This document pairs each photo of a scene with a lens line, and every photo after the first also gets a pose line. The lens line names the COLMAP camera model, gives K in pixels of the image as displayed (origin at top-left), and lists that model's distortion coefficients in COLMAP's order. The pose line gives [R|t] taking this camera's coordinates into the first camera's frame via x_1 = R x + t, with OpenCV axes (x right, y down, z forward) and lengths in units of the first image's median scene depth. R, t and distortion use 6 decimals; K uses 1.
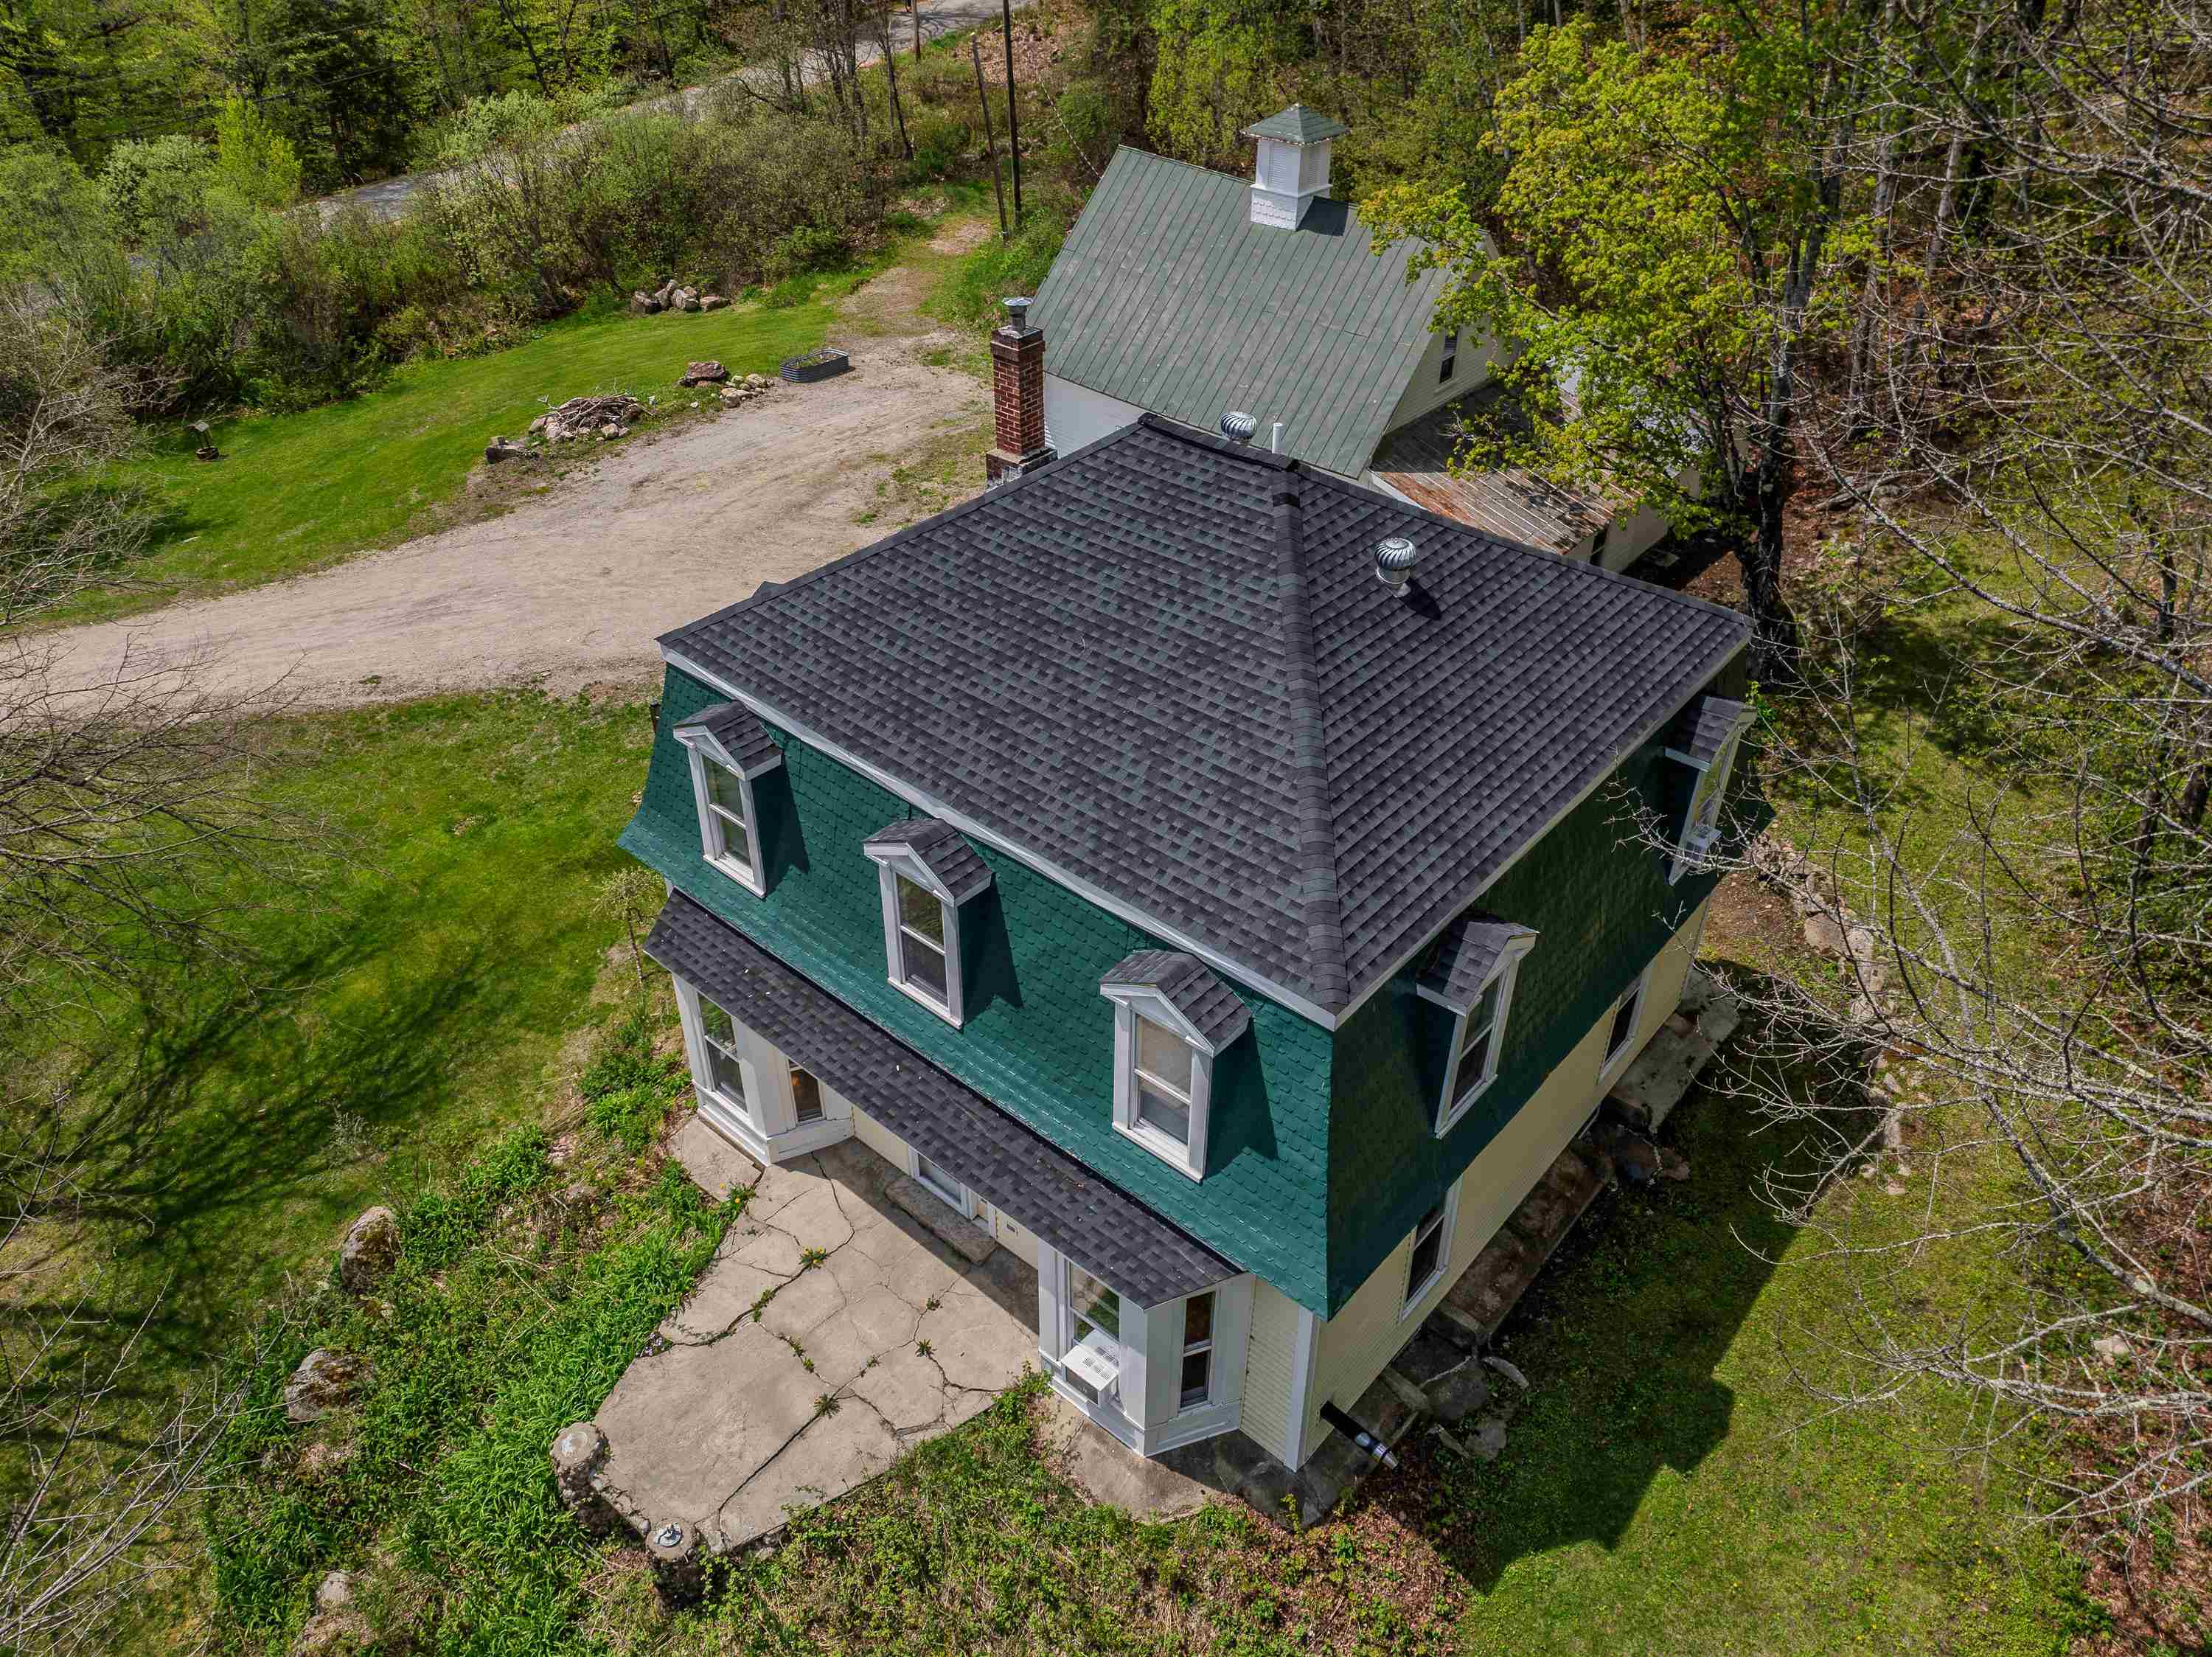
lens RADIAL K [[1567.7, 0, 1106.0], [0, 1567.7, 828.5], [0, 0, 1]] dist [-0.024809, -0.008078]
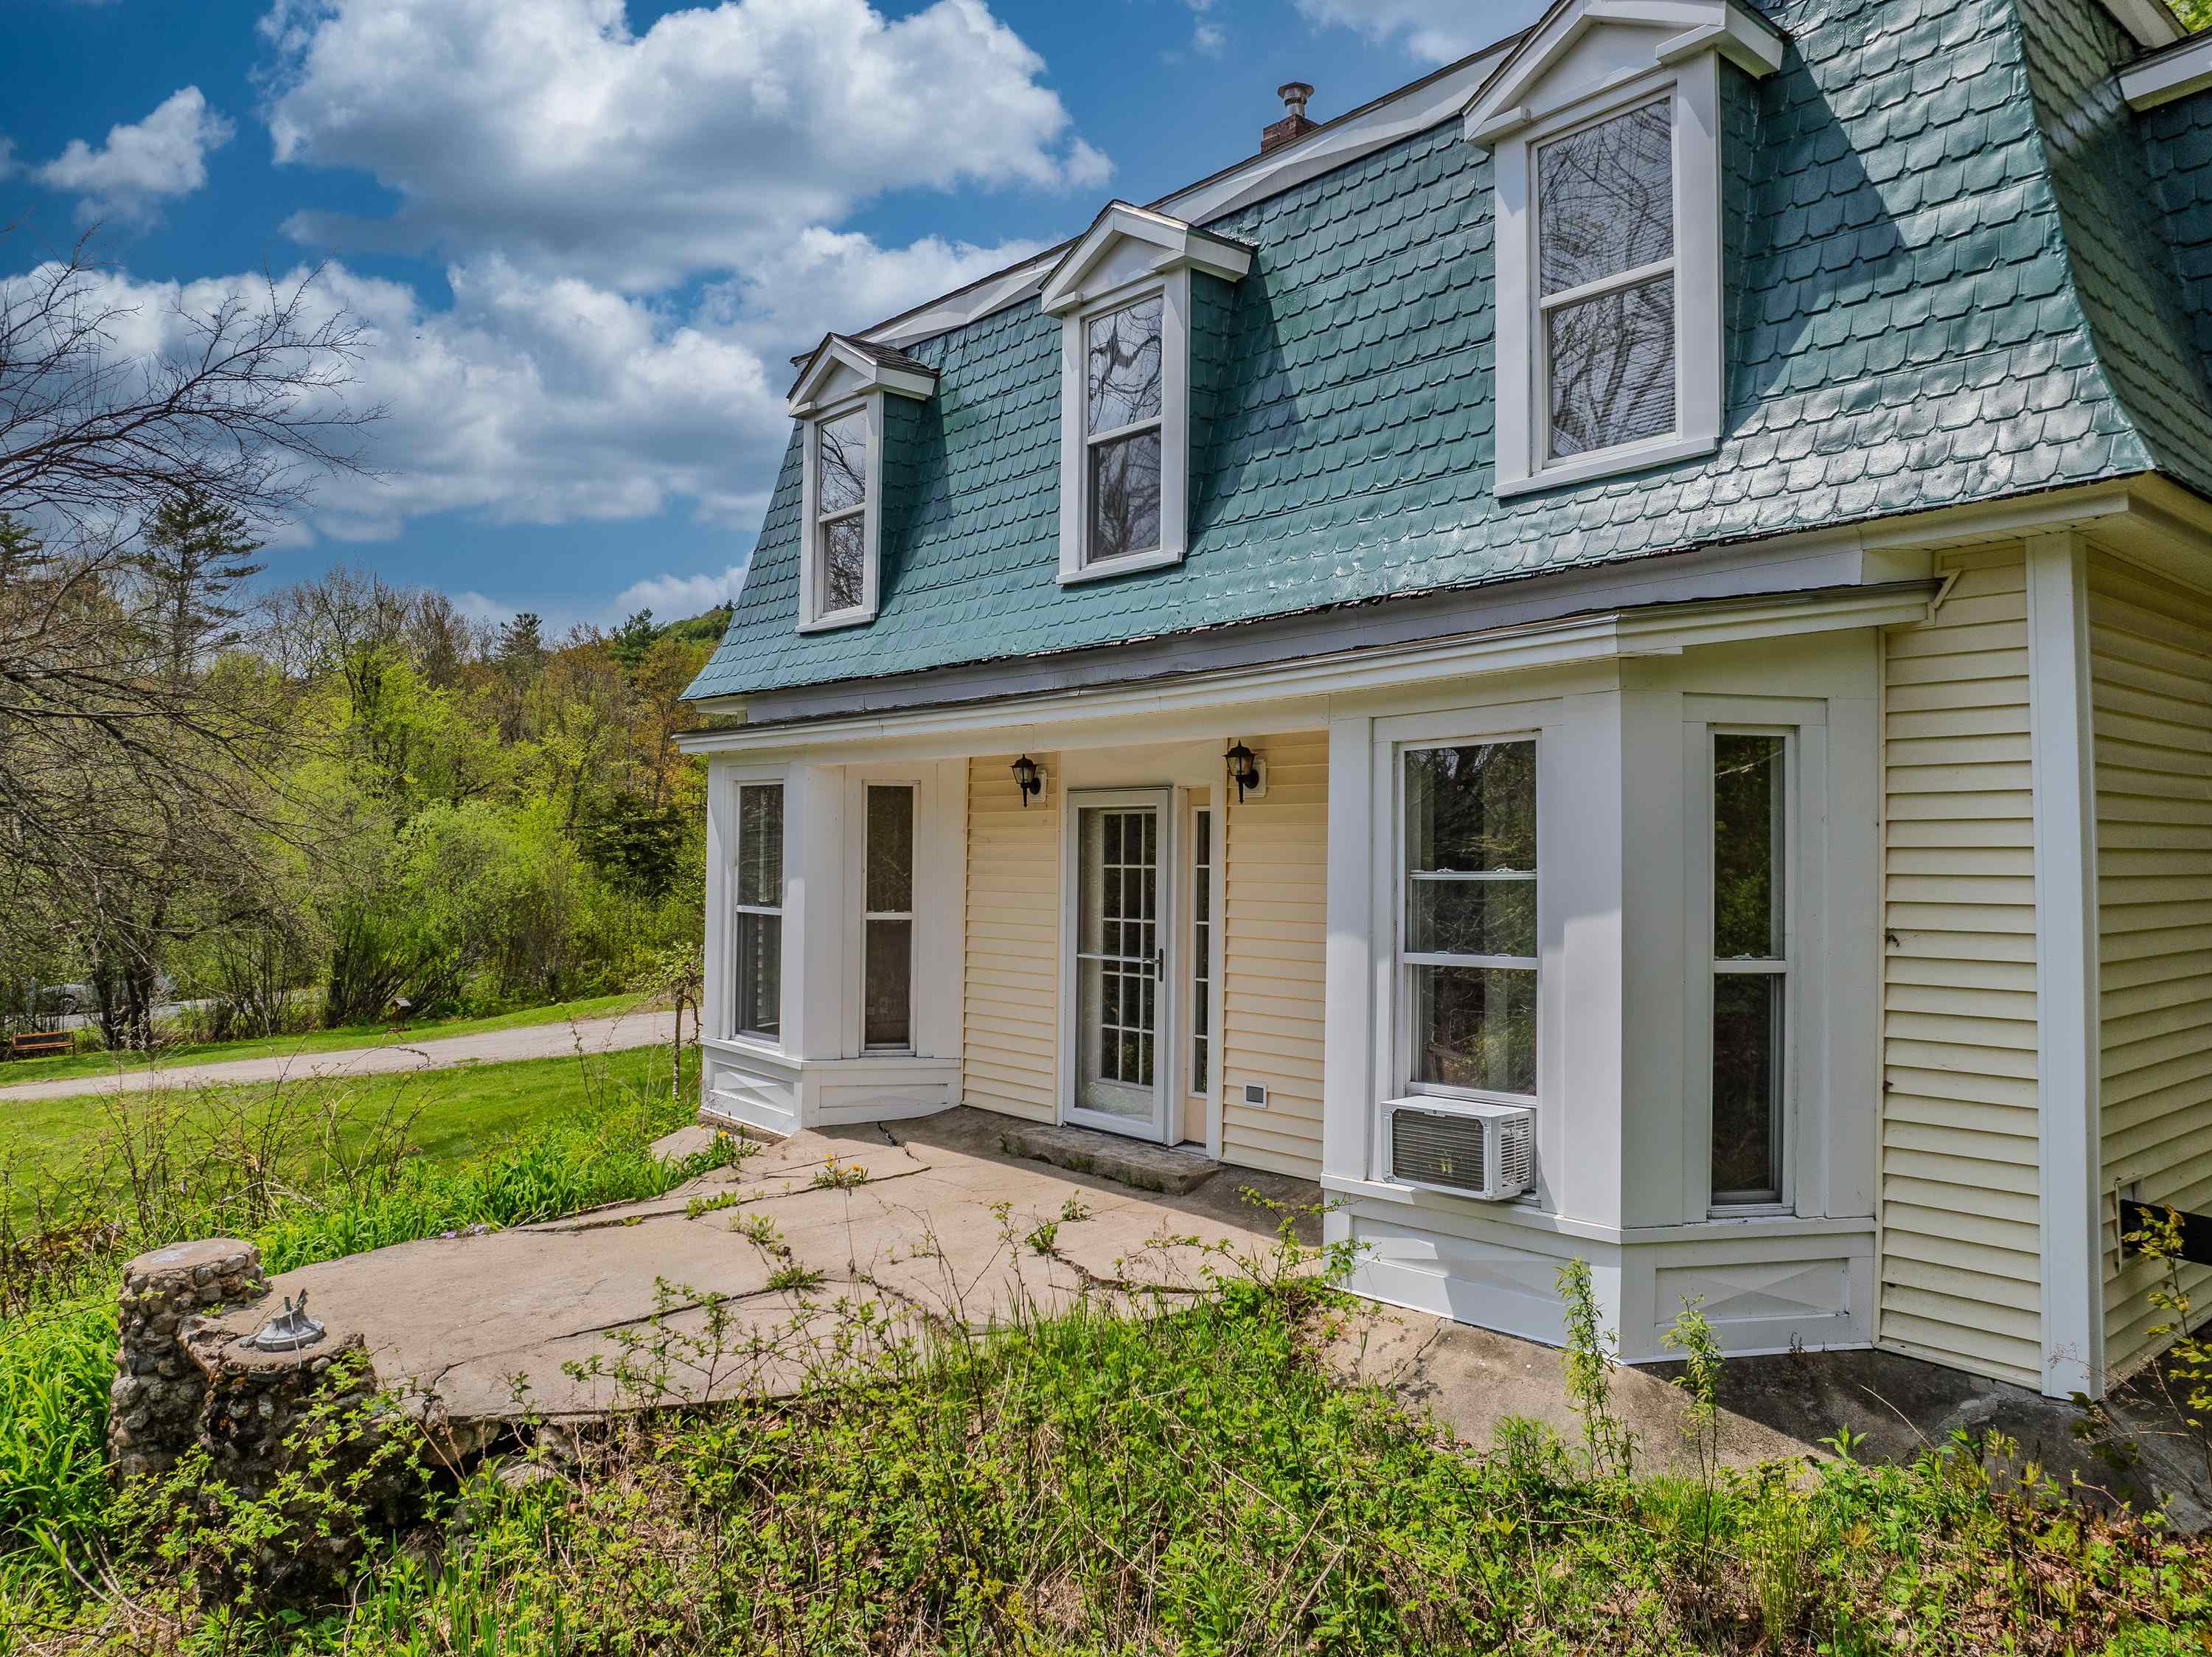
lens RADIAL K [[1567.7, 0, 1106.0], [0, 1567.7, 828.5], [0, 0, 1]] dist [-0.024809, -0.008078]
pose [[0.987538, -0.003545, -0.157340, -0.034740], [-0.090945, 0.803065, -0.588910, 0.521801], [0.128442, 0.595881, 0.792735, 0.636611]]
